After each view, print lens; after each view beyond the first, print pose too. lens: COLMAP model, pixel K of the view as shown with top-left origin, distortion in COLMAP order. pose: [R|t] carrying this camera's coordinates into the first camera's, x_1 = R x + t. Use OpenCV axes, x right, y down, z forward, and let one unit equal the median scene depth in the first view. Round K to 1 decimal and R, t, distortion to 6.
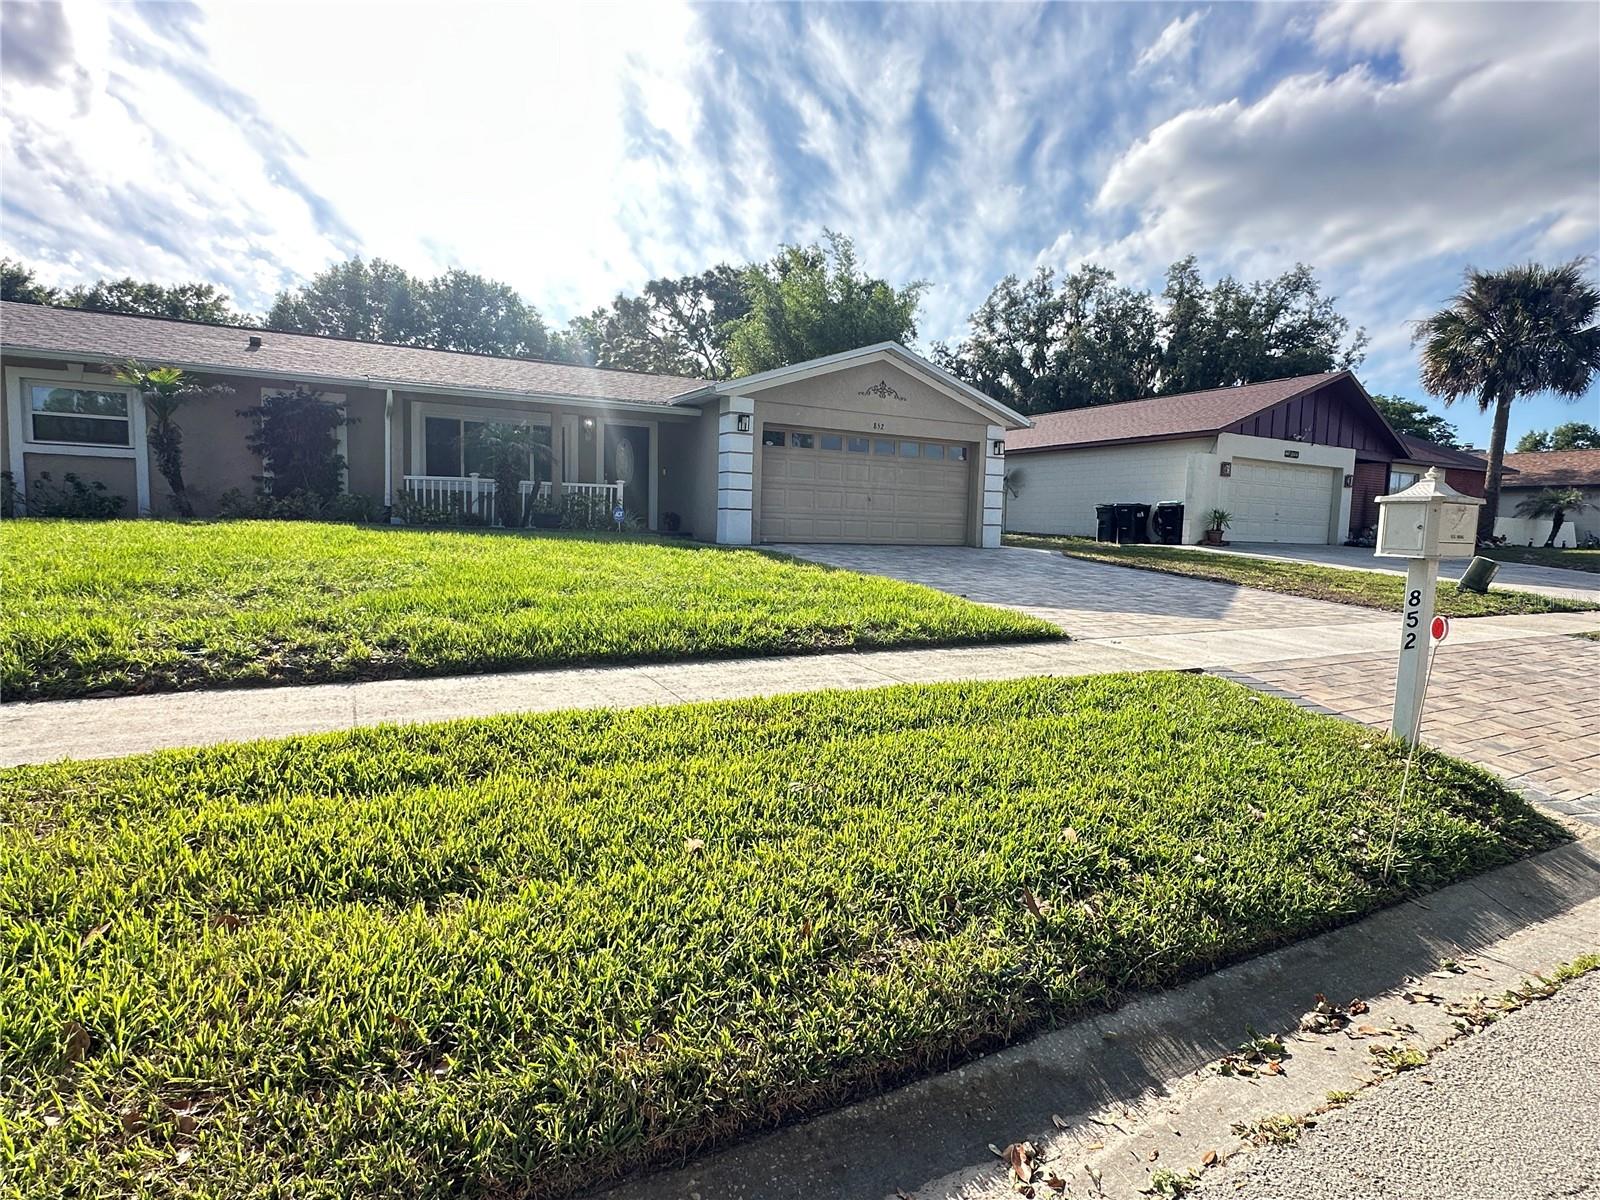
lens RADIAL K [[827.0, 0, 800.0], [0, 827.0, 600.0], [0, 0, 1]] dist [0.000150, 0.000082]
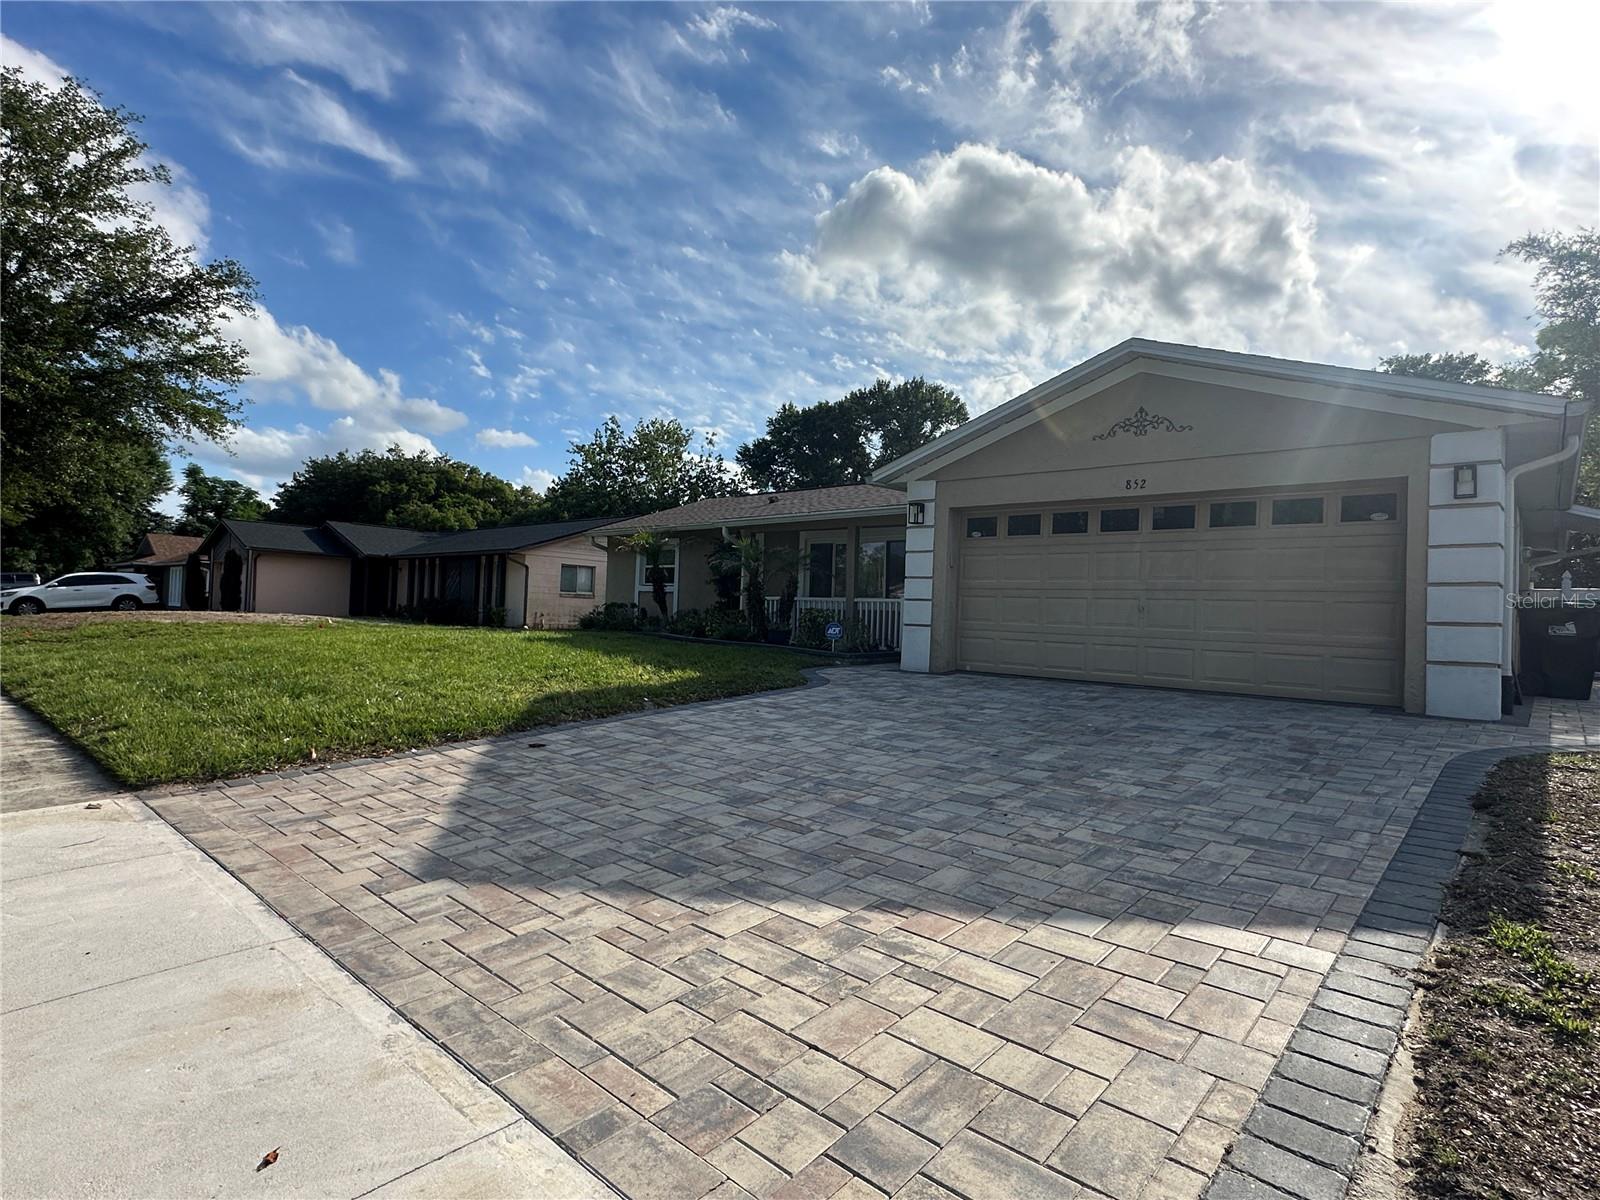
lens RADIAL K [[827.0, 0, 800.0], [0, 827.0, 600.0], [0, 0, 1]] dist [0.000150, 0.000082]
pose [[0.321718, -0.035762, -0.946160, 0.580545], [-0.118958, 0.989842, -0.077861, -0.056850], [0.939333, 0.137602, 0.314195, 0.618931]]
